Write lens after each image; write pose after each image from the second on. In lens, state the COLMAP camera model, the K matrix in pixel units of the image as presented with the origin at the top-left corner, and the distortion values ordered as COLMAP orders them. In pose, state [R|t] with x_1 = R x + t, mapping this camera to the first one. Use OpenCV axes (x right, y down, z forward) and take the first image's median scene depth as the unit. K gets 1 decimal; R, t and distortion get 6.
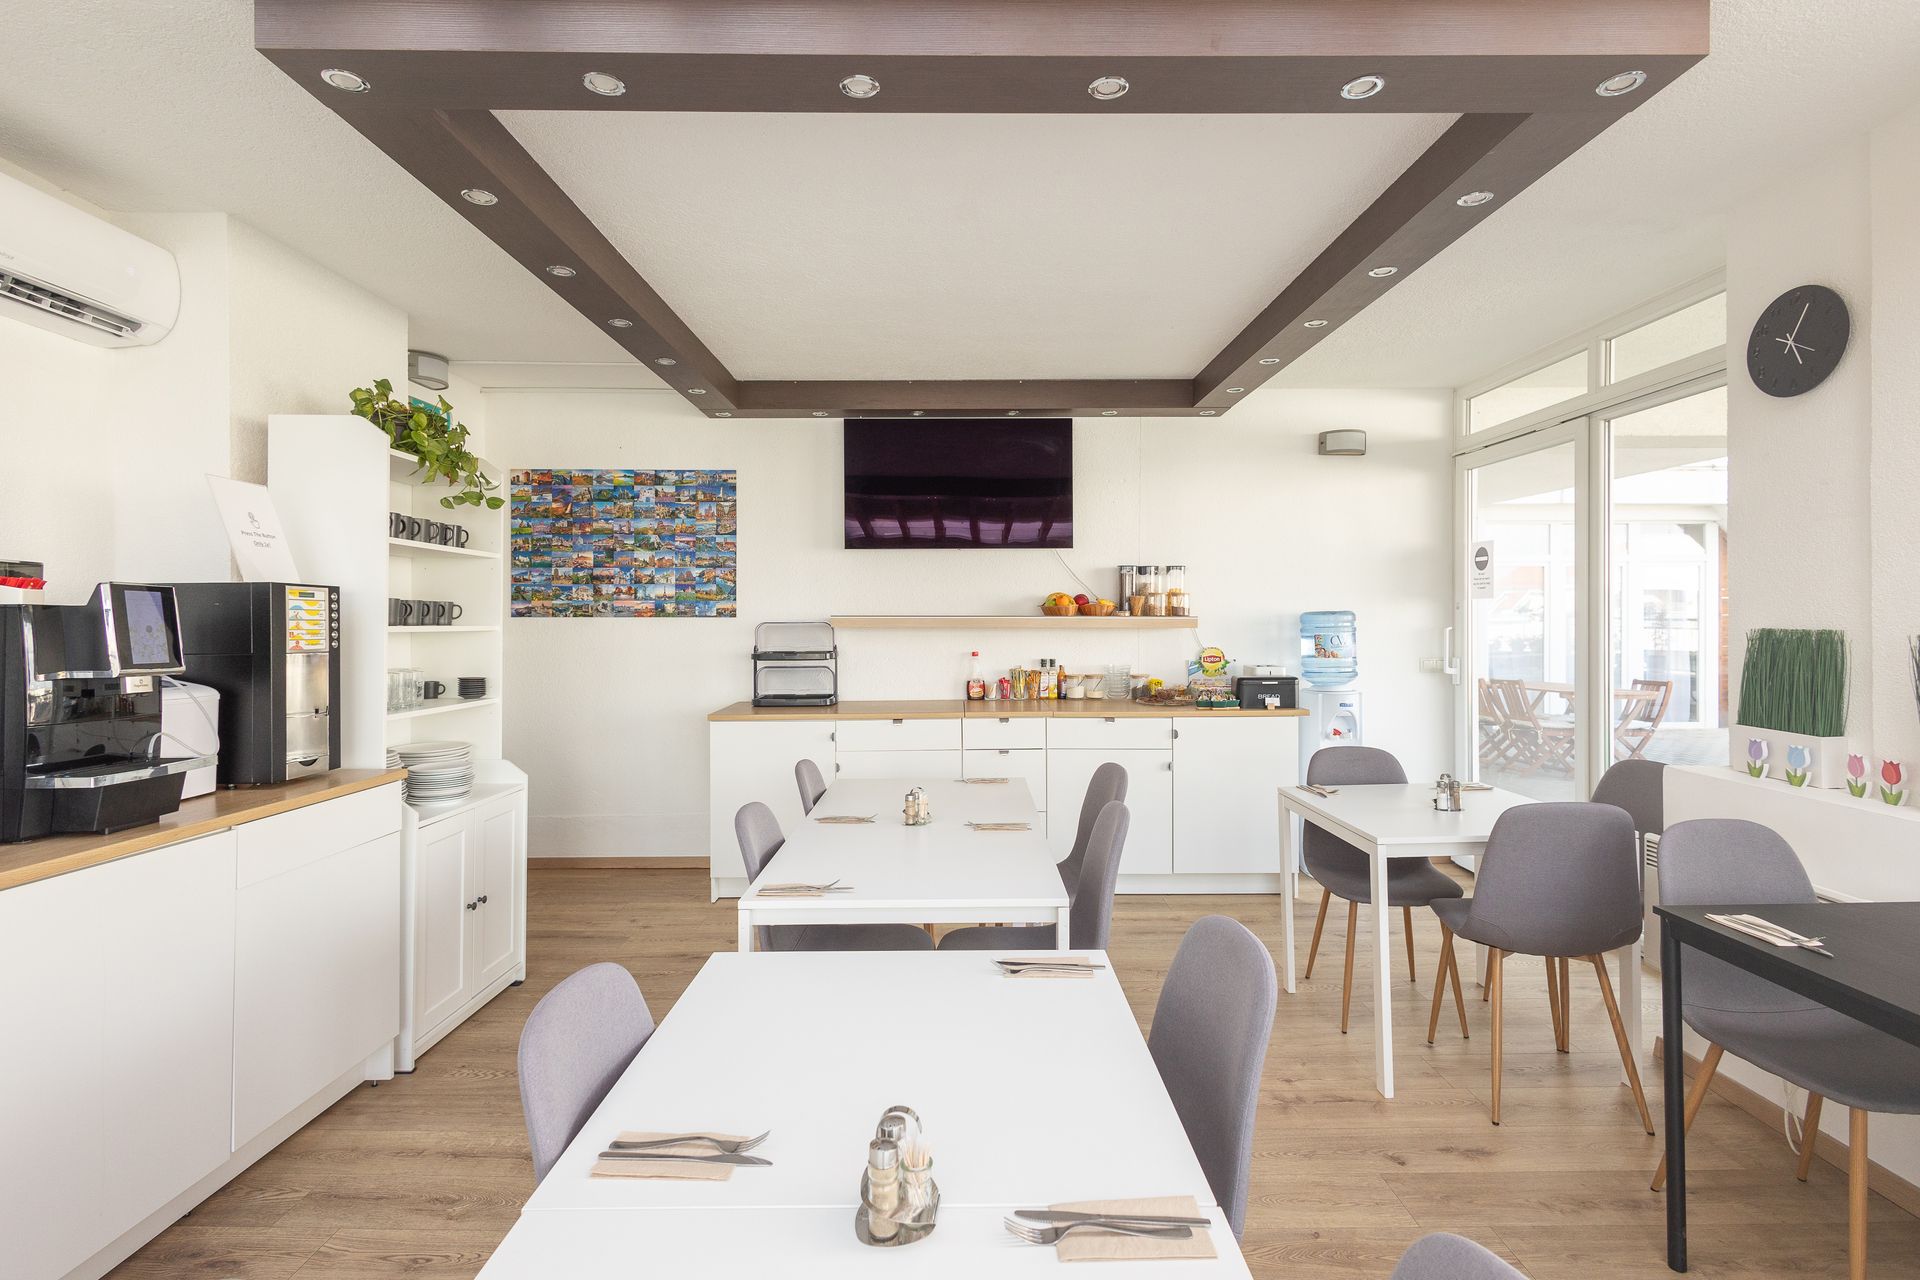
lens RADIAL K [[888.1, 0, 964.8], [0, 888.1, 610.0], [0, 0, 1]] dist [0.014762, -0.002254]
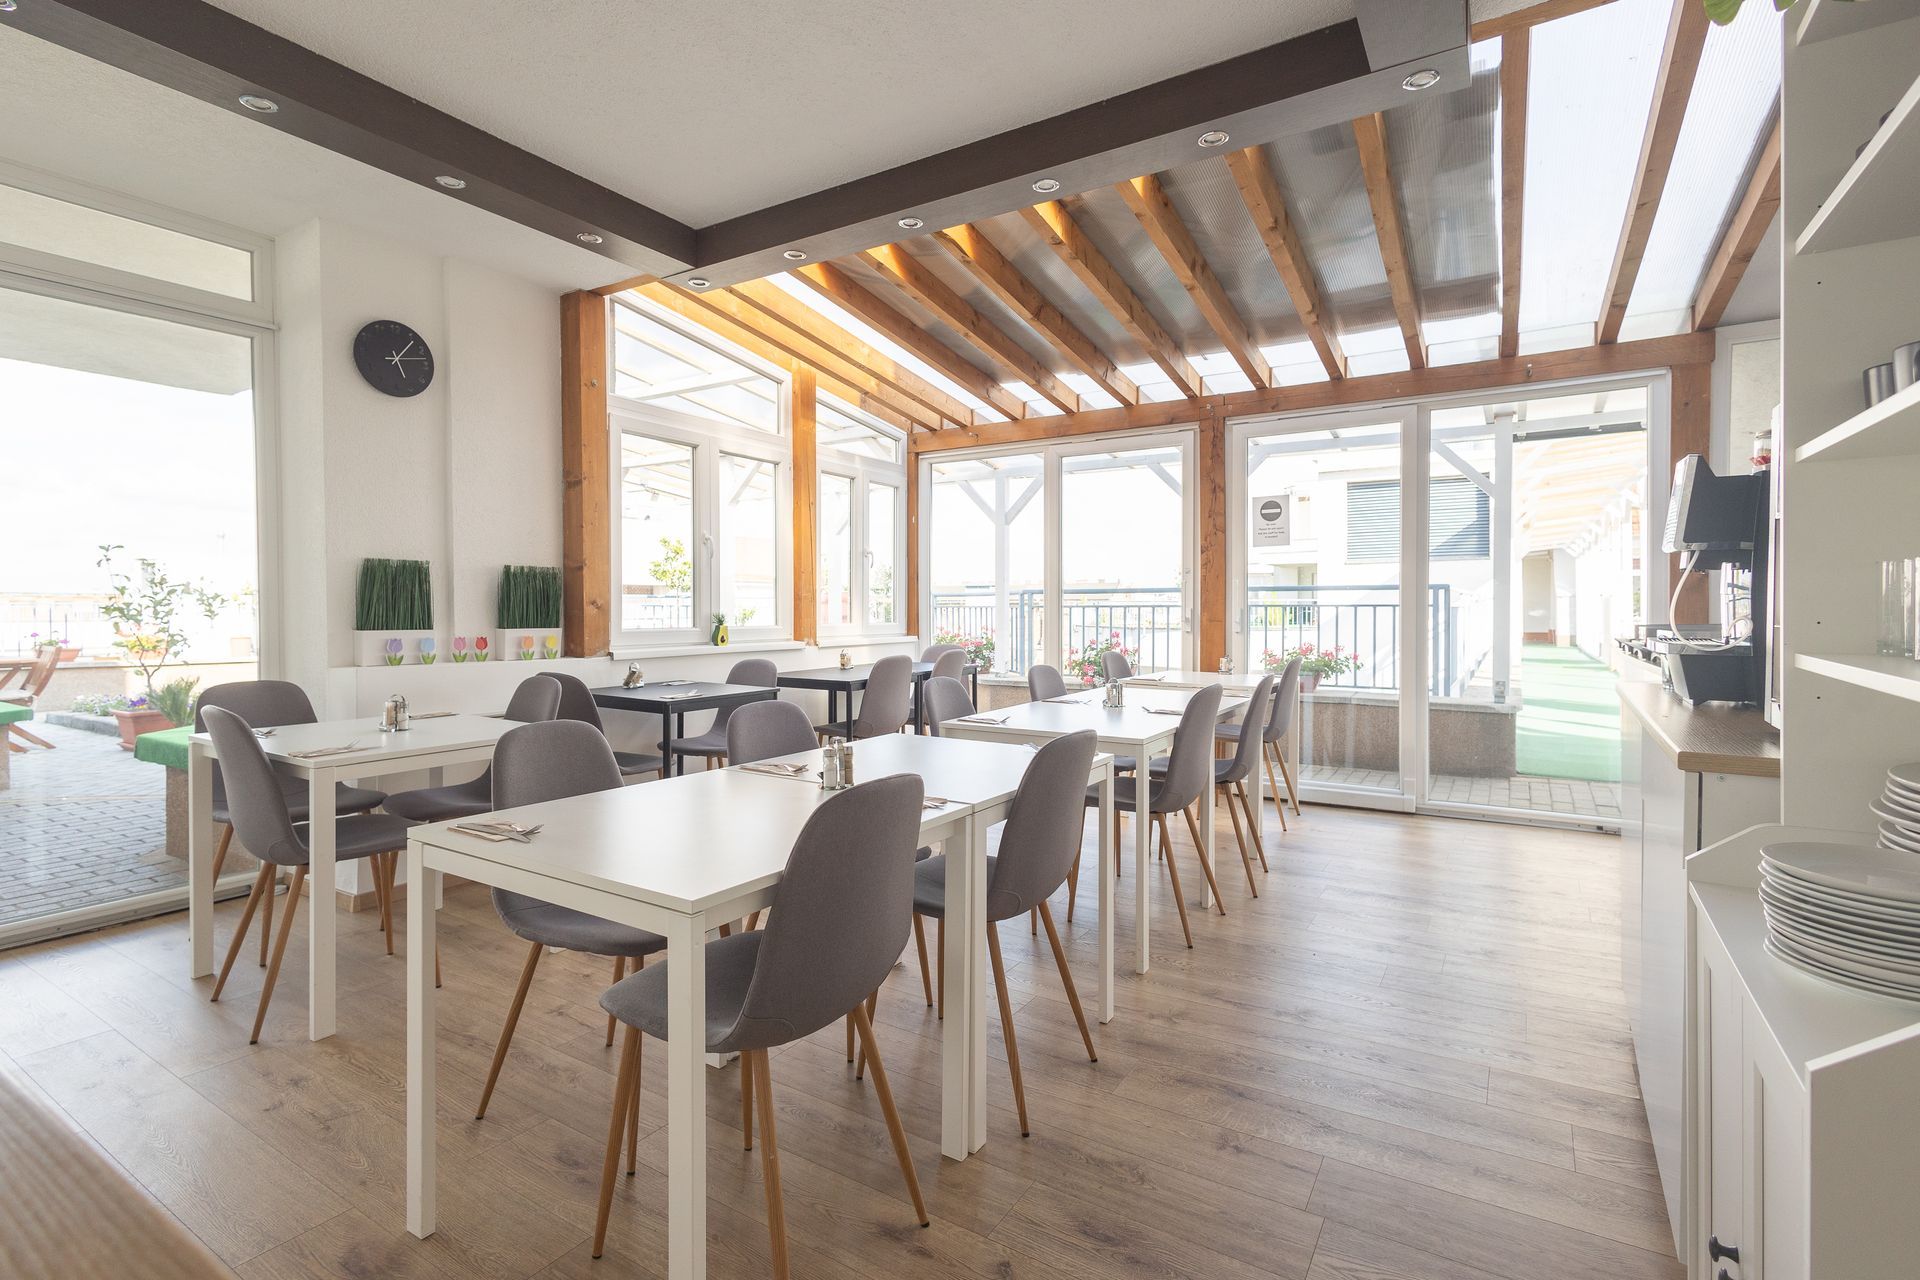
lens RADIAL K [[888.1, 0, 970.2], [0, 888.1, 629.4], [0, 0, 1]] dist [0.014762, -0.002254]
pose [[-0.842715, -0.008062, 0.538299, -0.297693], [0.000866, 0.999866, 0.016329, 0.056429], [-0.538359, 0.014227, -0.842596, 0.856408]]
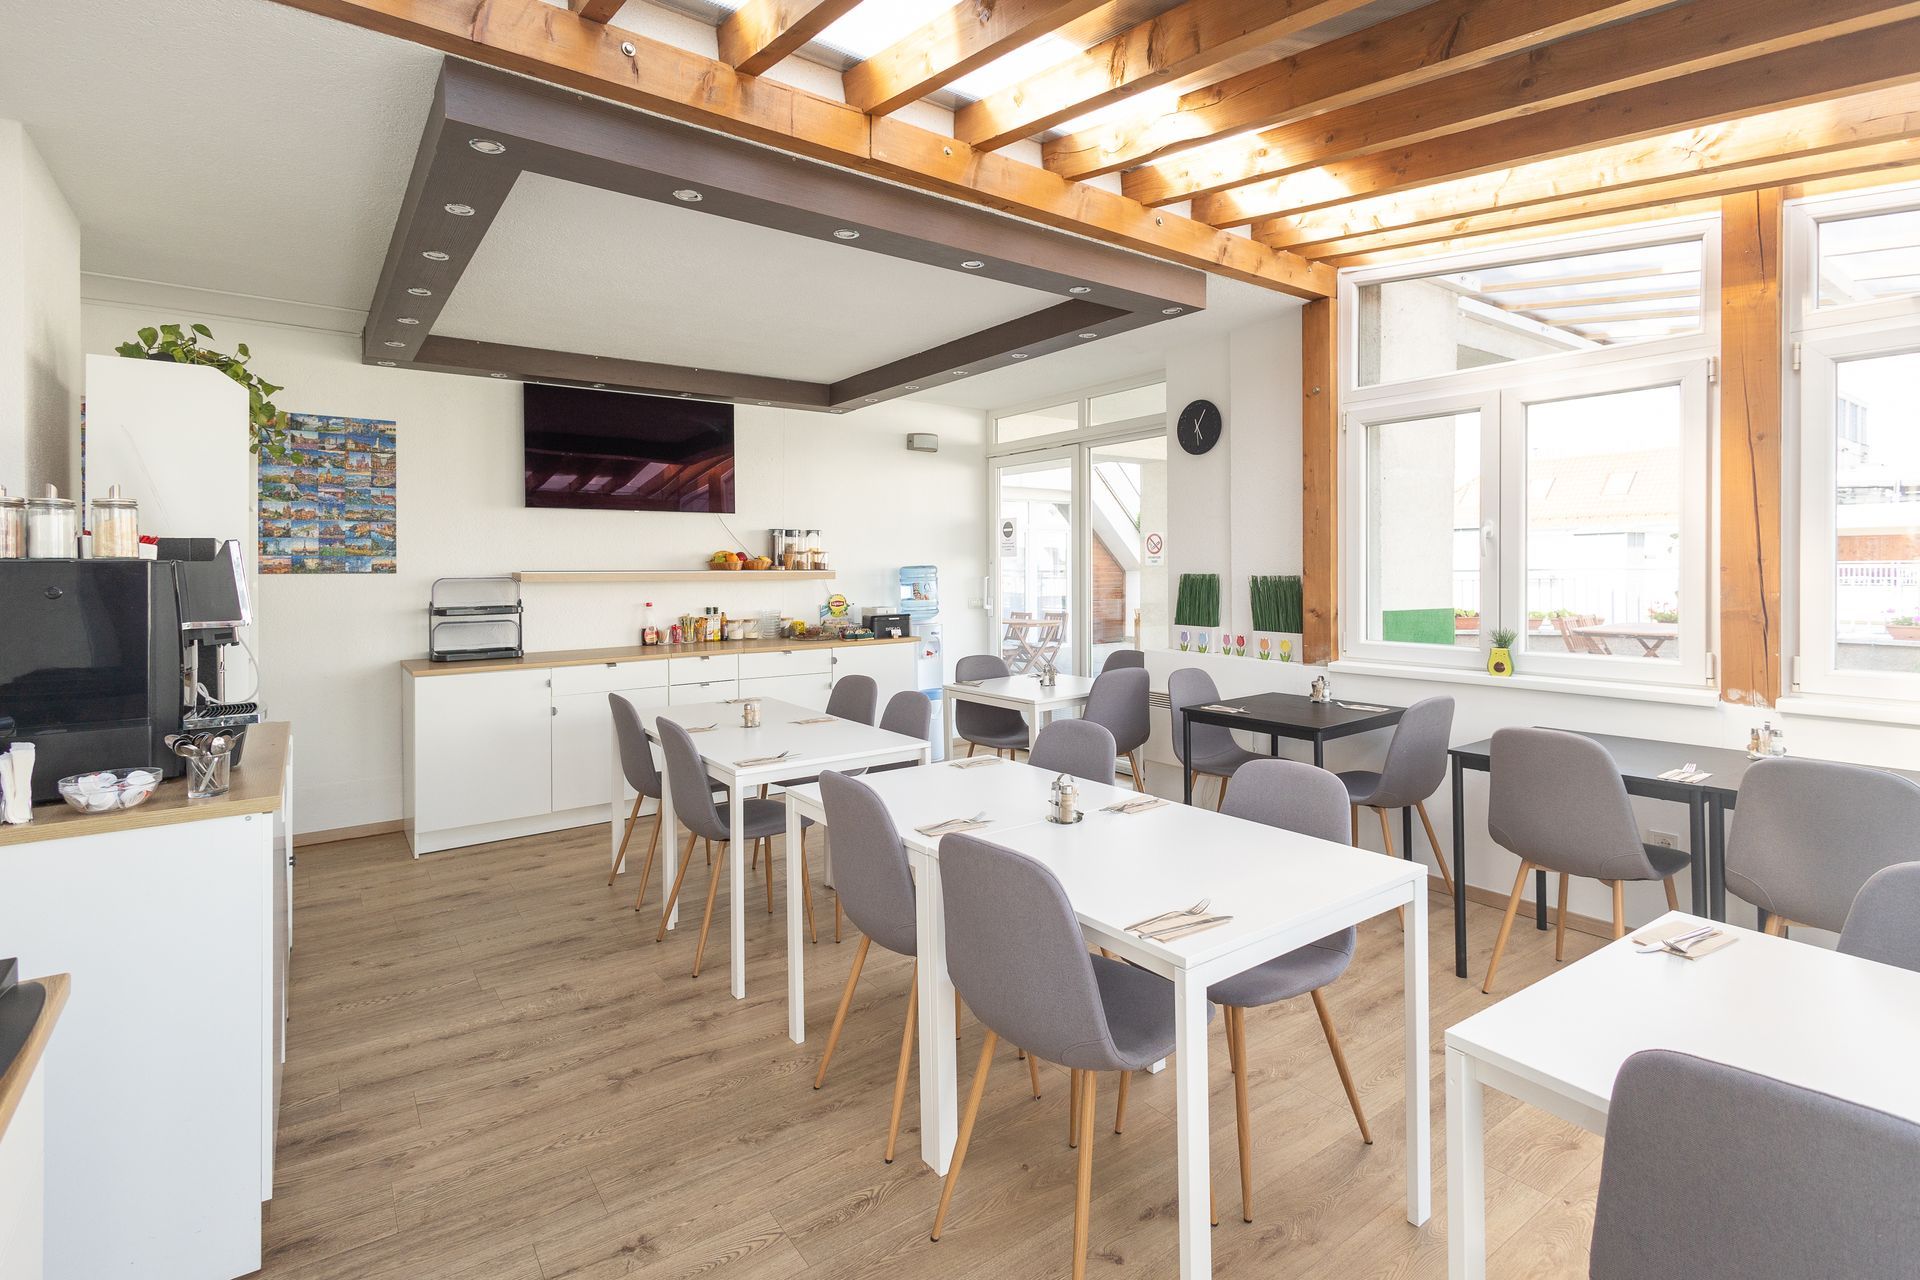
lens RADIAL K [[888.1, 0, 958.6], [0, 888.1, 559.7], [0, 0, 1]] dist [0.014762, -0.002254]
pose [[0.821145, 0.001493, 0.570718, -0.311479], [0.002199, 0.999981, -0.005778, 0.000271], [-0.570716, 0.006000, 0.821126, -0.149031]]
